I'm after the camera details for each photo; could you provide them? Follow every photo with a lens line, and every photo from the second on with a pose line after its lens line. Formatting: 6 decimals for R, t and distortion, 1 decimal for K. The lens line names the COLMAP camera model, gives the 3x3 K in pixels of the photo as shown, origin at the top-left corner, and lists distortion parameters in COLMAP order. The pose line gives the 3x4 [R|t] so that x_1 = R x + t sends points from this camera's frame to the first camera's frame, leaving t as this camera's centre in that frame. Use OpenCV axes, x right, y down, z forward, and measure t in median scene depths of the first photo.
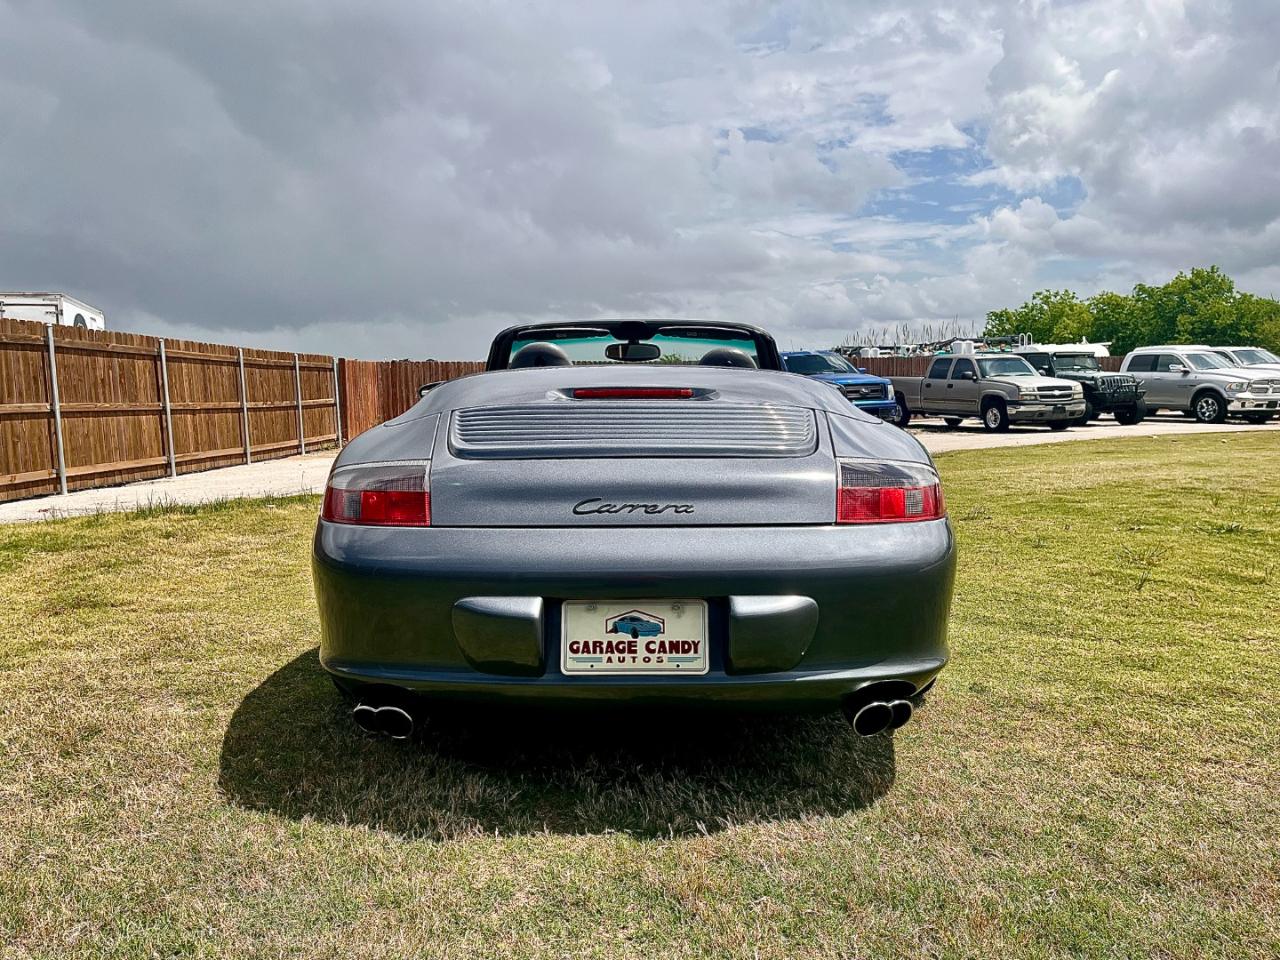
lens RADIAL K [[984.4, 0, 646.7], [0, 984.4, 468.6], [0, 0, 1]] dist [0.090027, -0.146252]
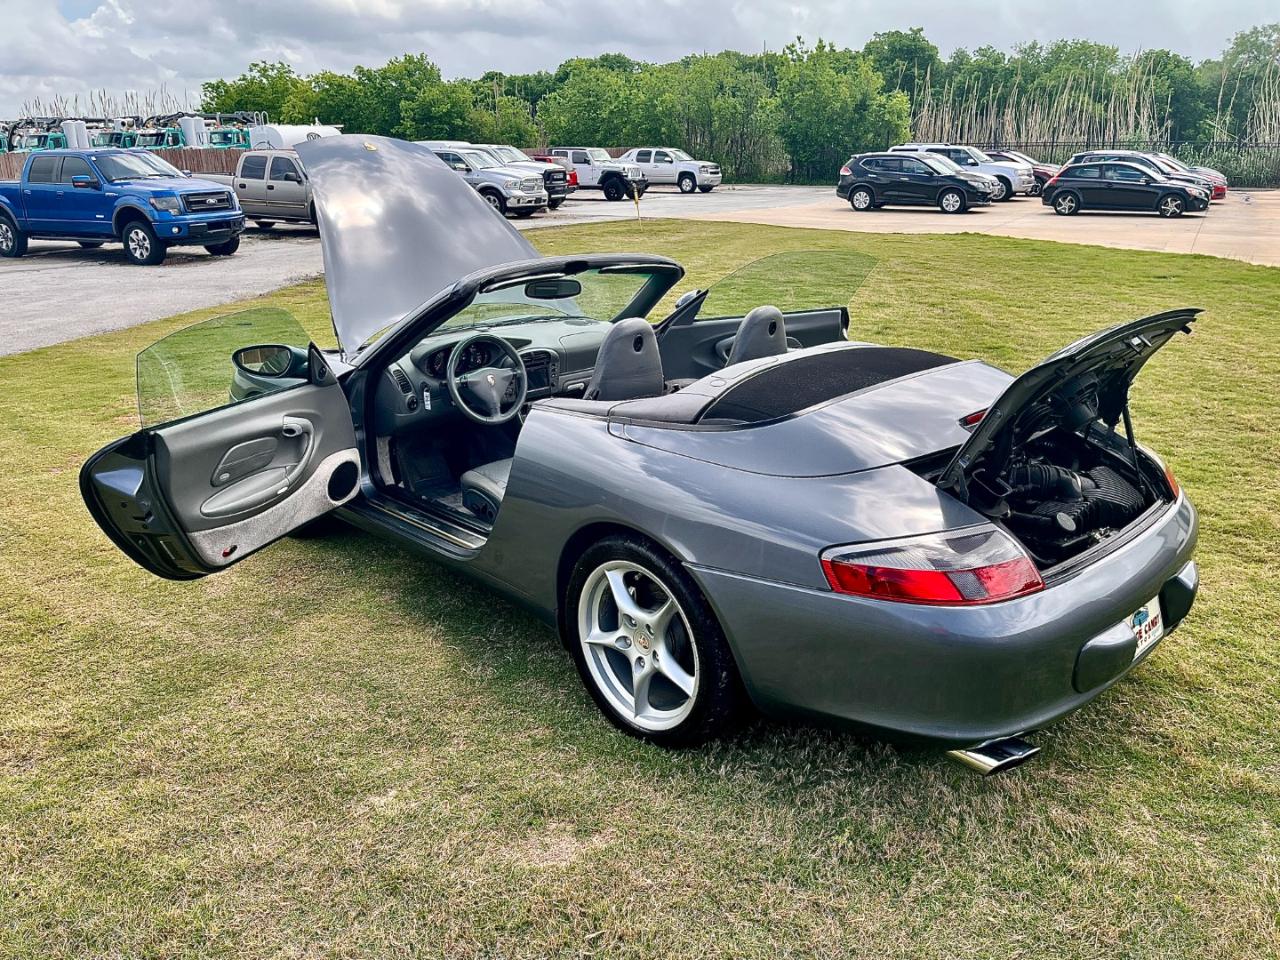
lens RADIAL K [[983.2, 0, 671.0], [0, 983.2, 452.2], [0, 0, 1]] dist [0.055699, -0.088827]
pose [[0.705228, -0.193819, 0.681973, -0.764904], [0.048580, 0.972857, 0.226253, -0.222987], [-0.707314, -0.126429, 0.695501, 0.339981]]
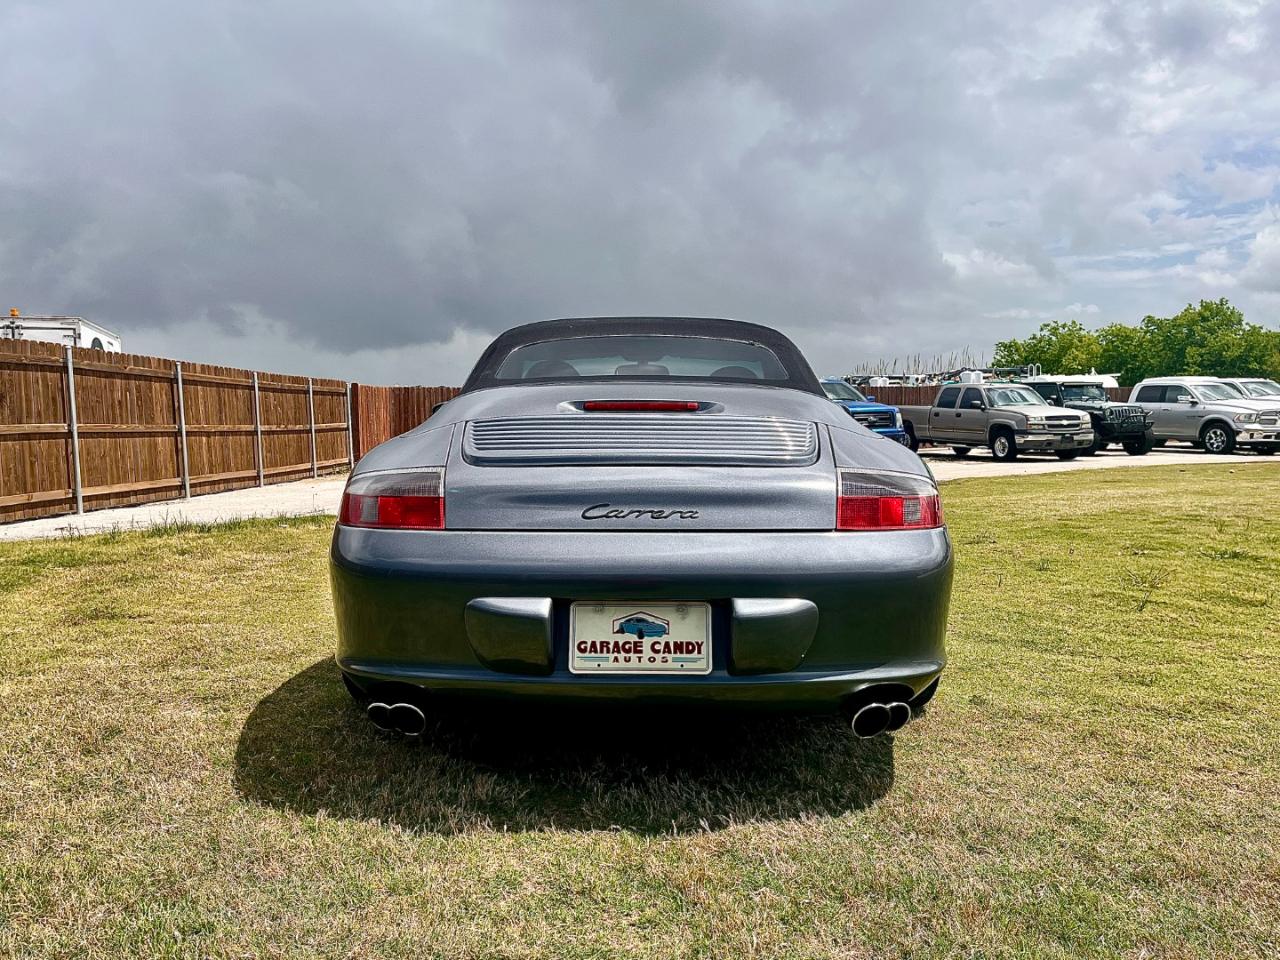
lens RADIAL K [[982.5, 0, 648.3], [0, 982.5, 478.4], [0, 0, 1]] dist [0.087679, -0.140993]
pose [[0.999942, 0.007429, -0.007822, 0.001735], [-0.007575, 0.999795, -0.018762, 0.013805], [0.007681, 0.018820, 0.999793, -0.021471]]
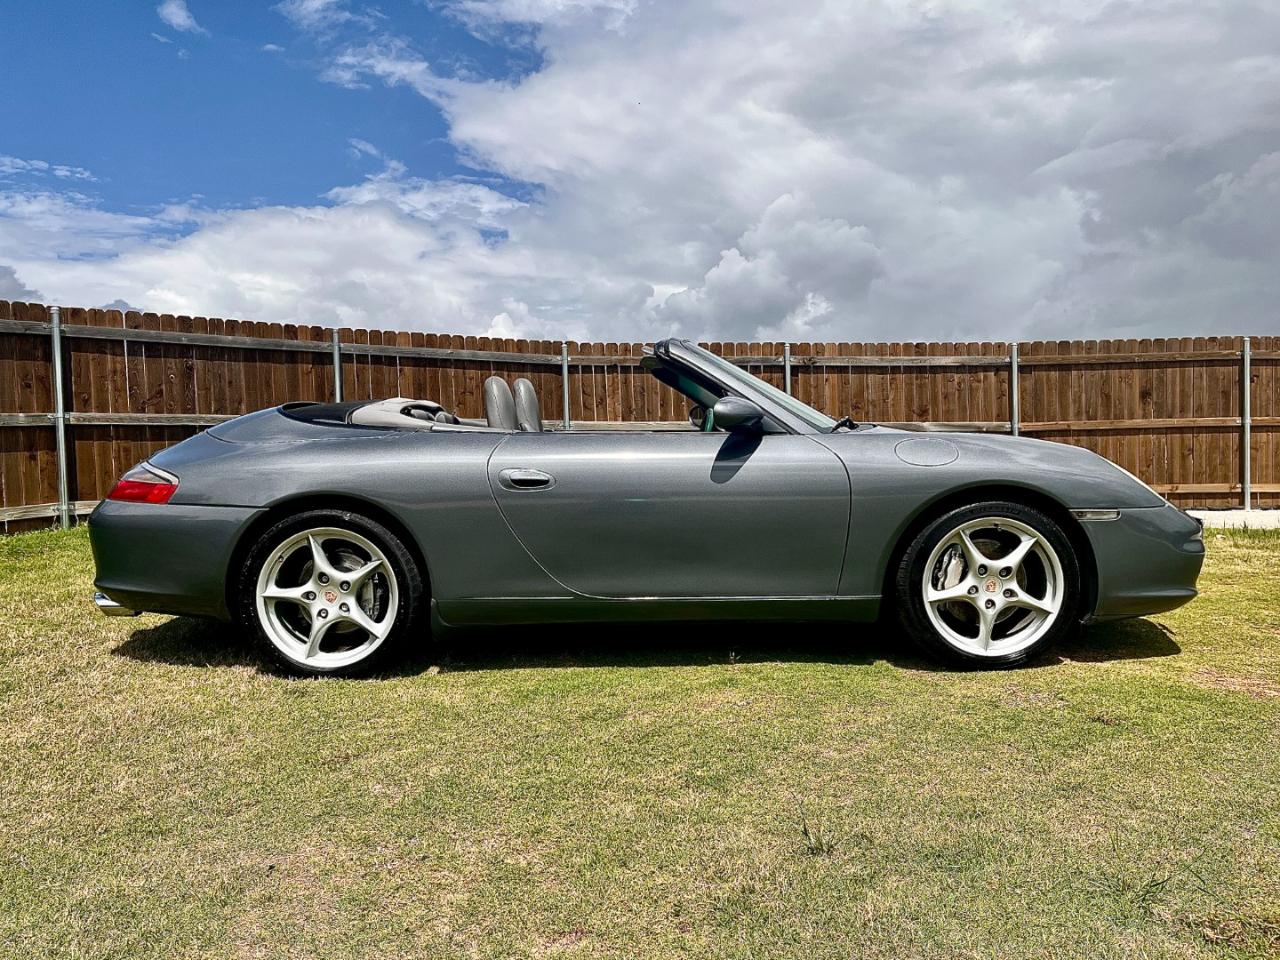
lens RADIAL K [[984.4, 0, 646.7], [0, 984.4, 468.6], [0, 0, 1]] dist [0.090027, -0.146252]
pose [[-0.019028, 0.049262, -0.998605, 1.258820], [-0.060055, 0.996926, 0.050324, -0.088524], [0.998014, 0.060929, -0.016011, 1.303695]]
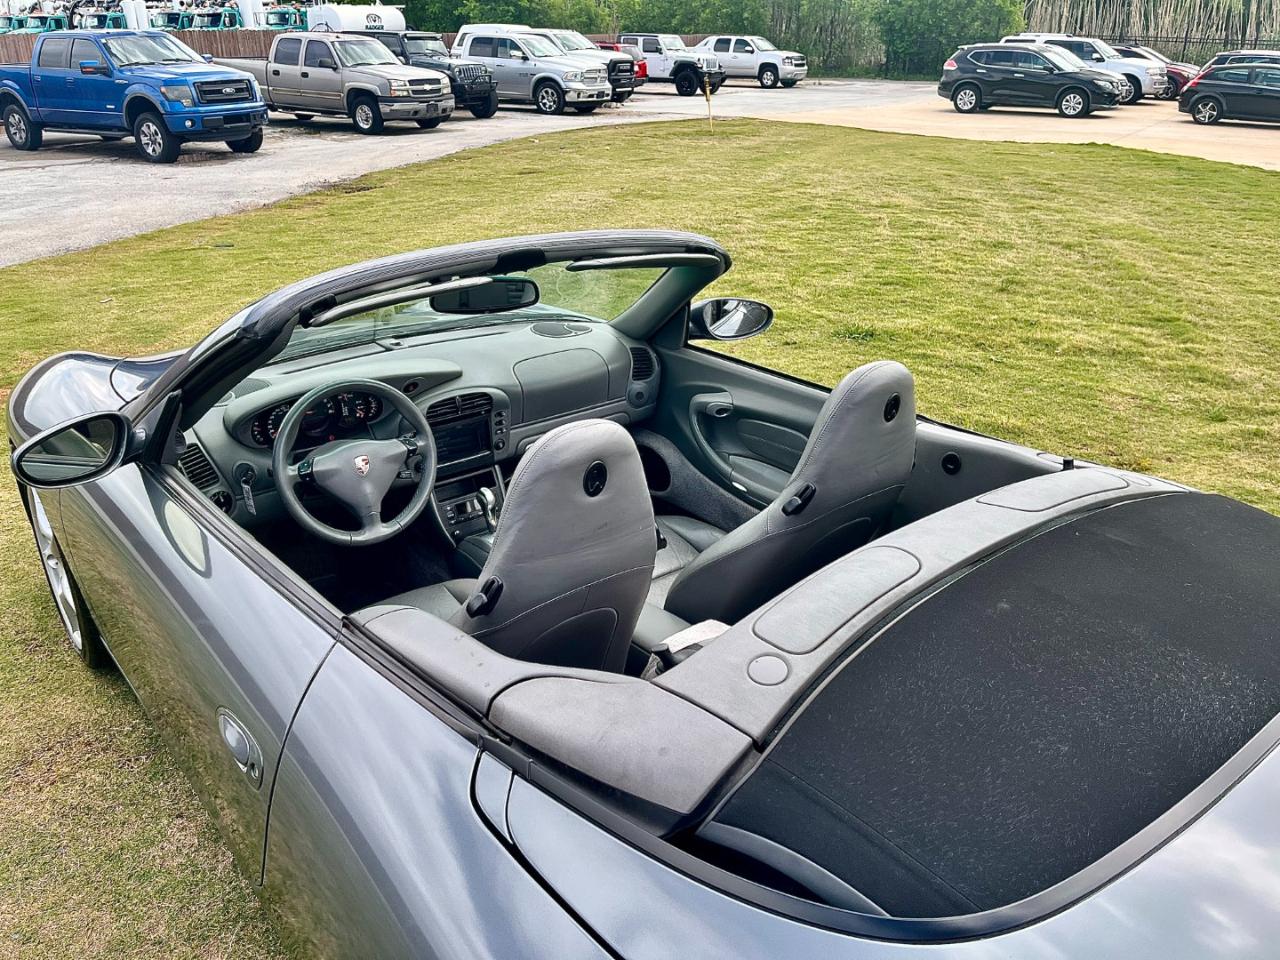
lens RADIAL K [[984.4, 0, 646.7], [0, 984.4, 468.6], [0, 0, 1]] dist [0.090027, -0.146252]
pose [[0.771956, -0.230629, 0.592362, -0.349690], [0.028880, 0.943625, 0.329753, -0.257596], [-0.635019, -0.237447, 0.735098, 0.713261]]
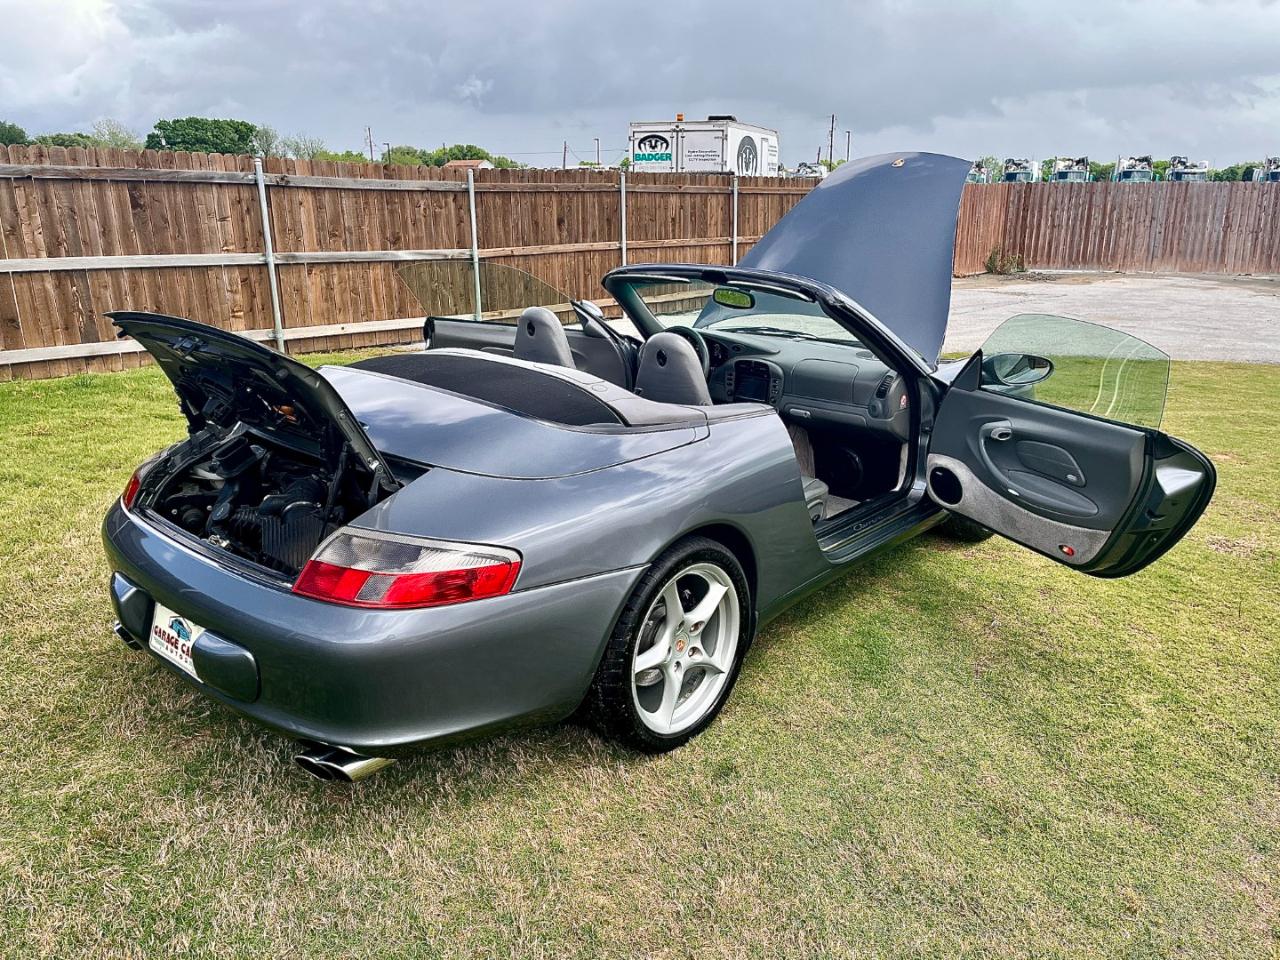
lens RADIAL K [[984.4, 0, 646.7], [0, 984.4, 468.6], [0, 0, 1]] dist [0.090027, -0.146252]
pose [[0.754156, 0.198551, -0.625960, 0.707522], [-0.068937, 0.971867, 0.225216, -0.215838], [0.653067, -0.126696, 0.746627, 0.283676]]
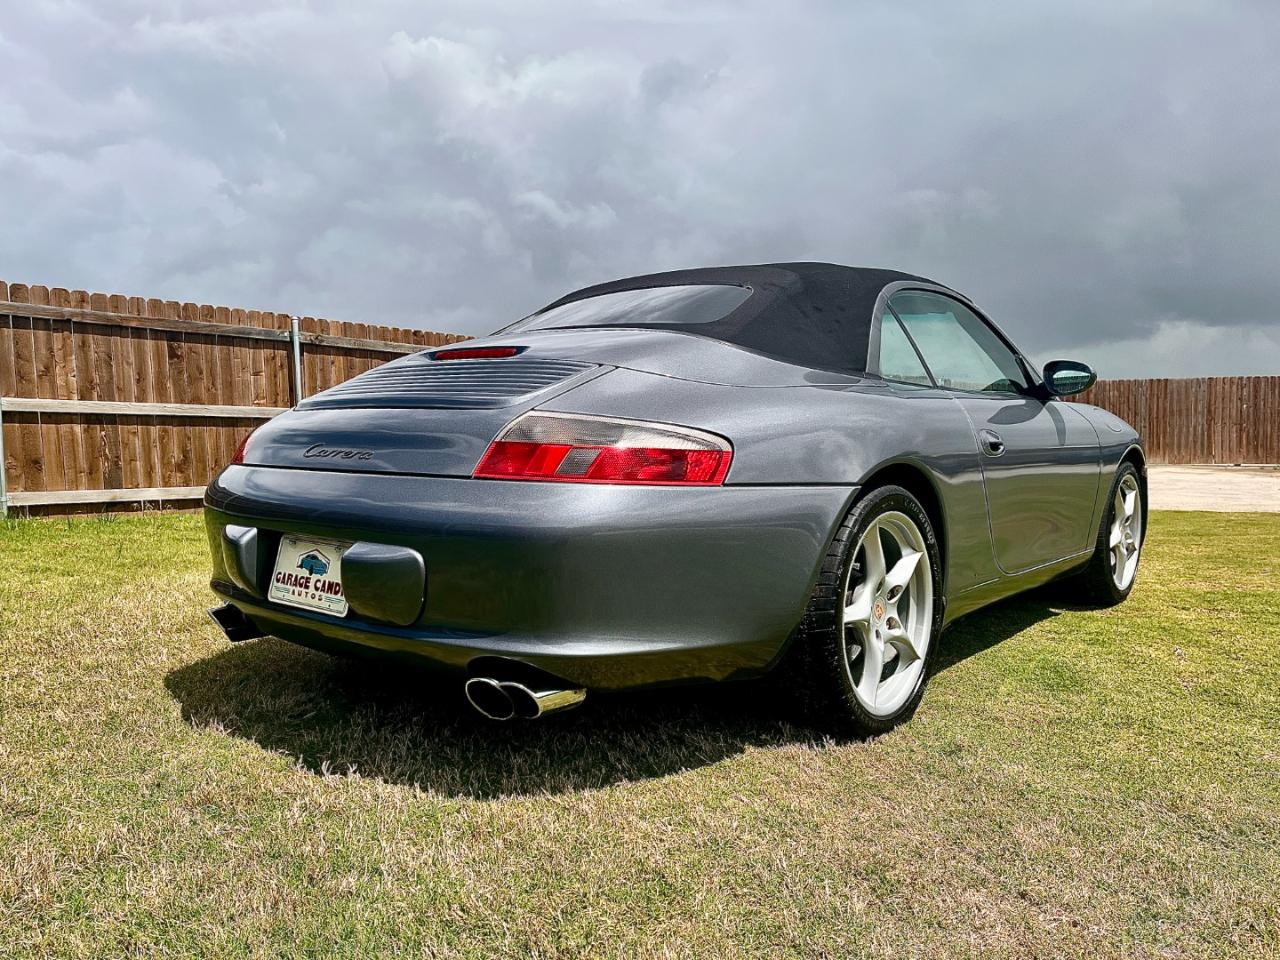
lens RADIAL K [[984.4, 0, 640.0], [0, 984.4, 480.0], [0, 0, 1]] dist [0.054199, -0.080435]
pose [[0.767180, 0.045104, -0.639844, 0.555529], [-0.057537, 0.998342, 0.001388, 0.029562], [0.638846, 0.035750, 0.768504, 0.246469]]
